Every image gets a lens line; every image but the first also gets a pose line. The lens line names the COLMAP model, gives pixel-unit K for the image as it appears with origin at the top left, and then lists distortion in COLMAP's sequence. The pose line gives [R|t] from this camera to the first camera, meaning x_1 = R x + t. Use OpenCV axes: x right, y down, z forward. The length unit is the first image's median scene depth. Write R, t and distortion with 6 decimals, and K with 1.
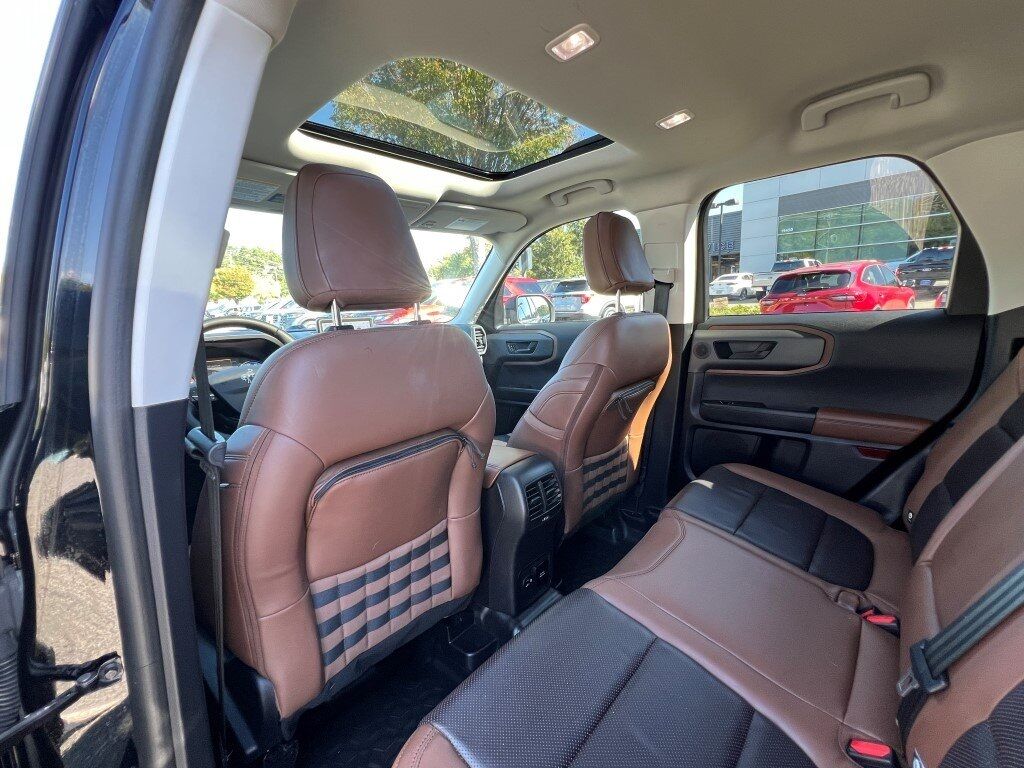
lens RADIAL K [[441.8, 0, 514.2], [0, 441.8, 386.4], [0, 0, 1]] dist [-0.005771, 0.000194]
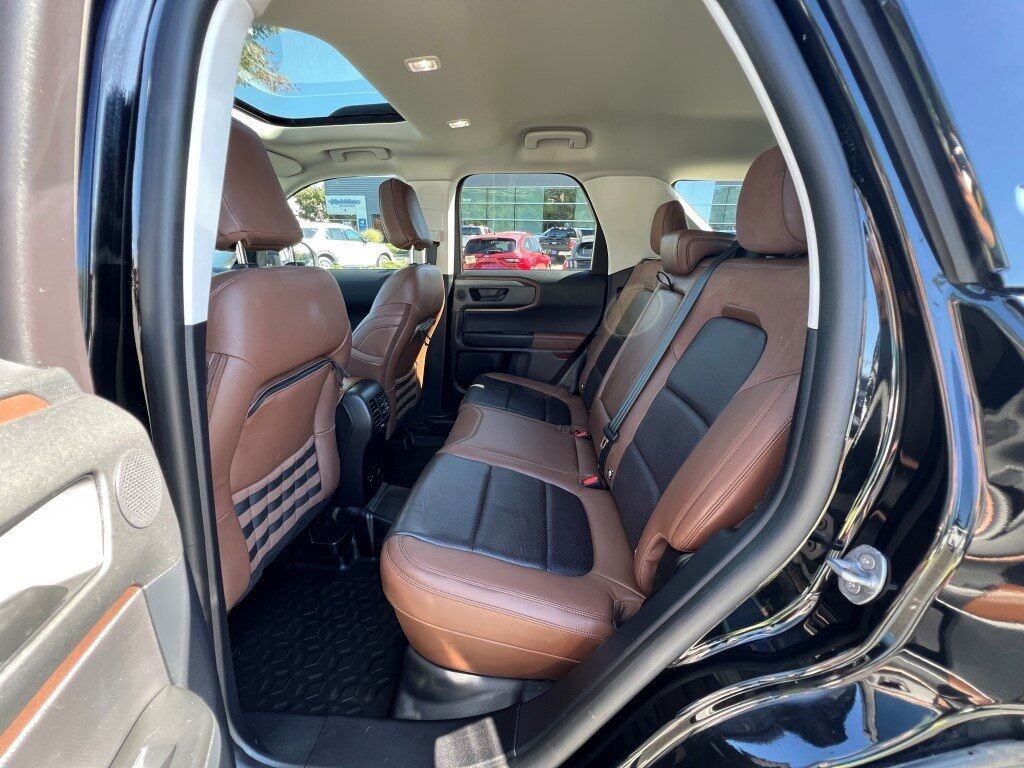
lens RADIAL K [[412.7, 0, 509.4], [0, 412.7, 381.8], [0, 0, 1]] dist [-0.002712, 0.000371]
pose [[0.798166, -0.118781, 0.590612, -0.269838], [0.053372, 0.990457, 0.127067, 0.034097], [-0.600069, -0.069898, 0.796888, -0.138794]]
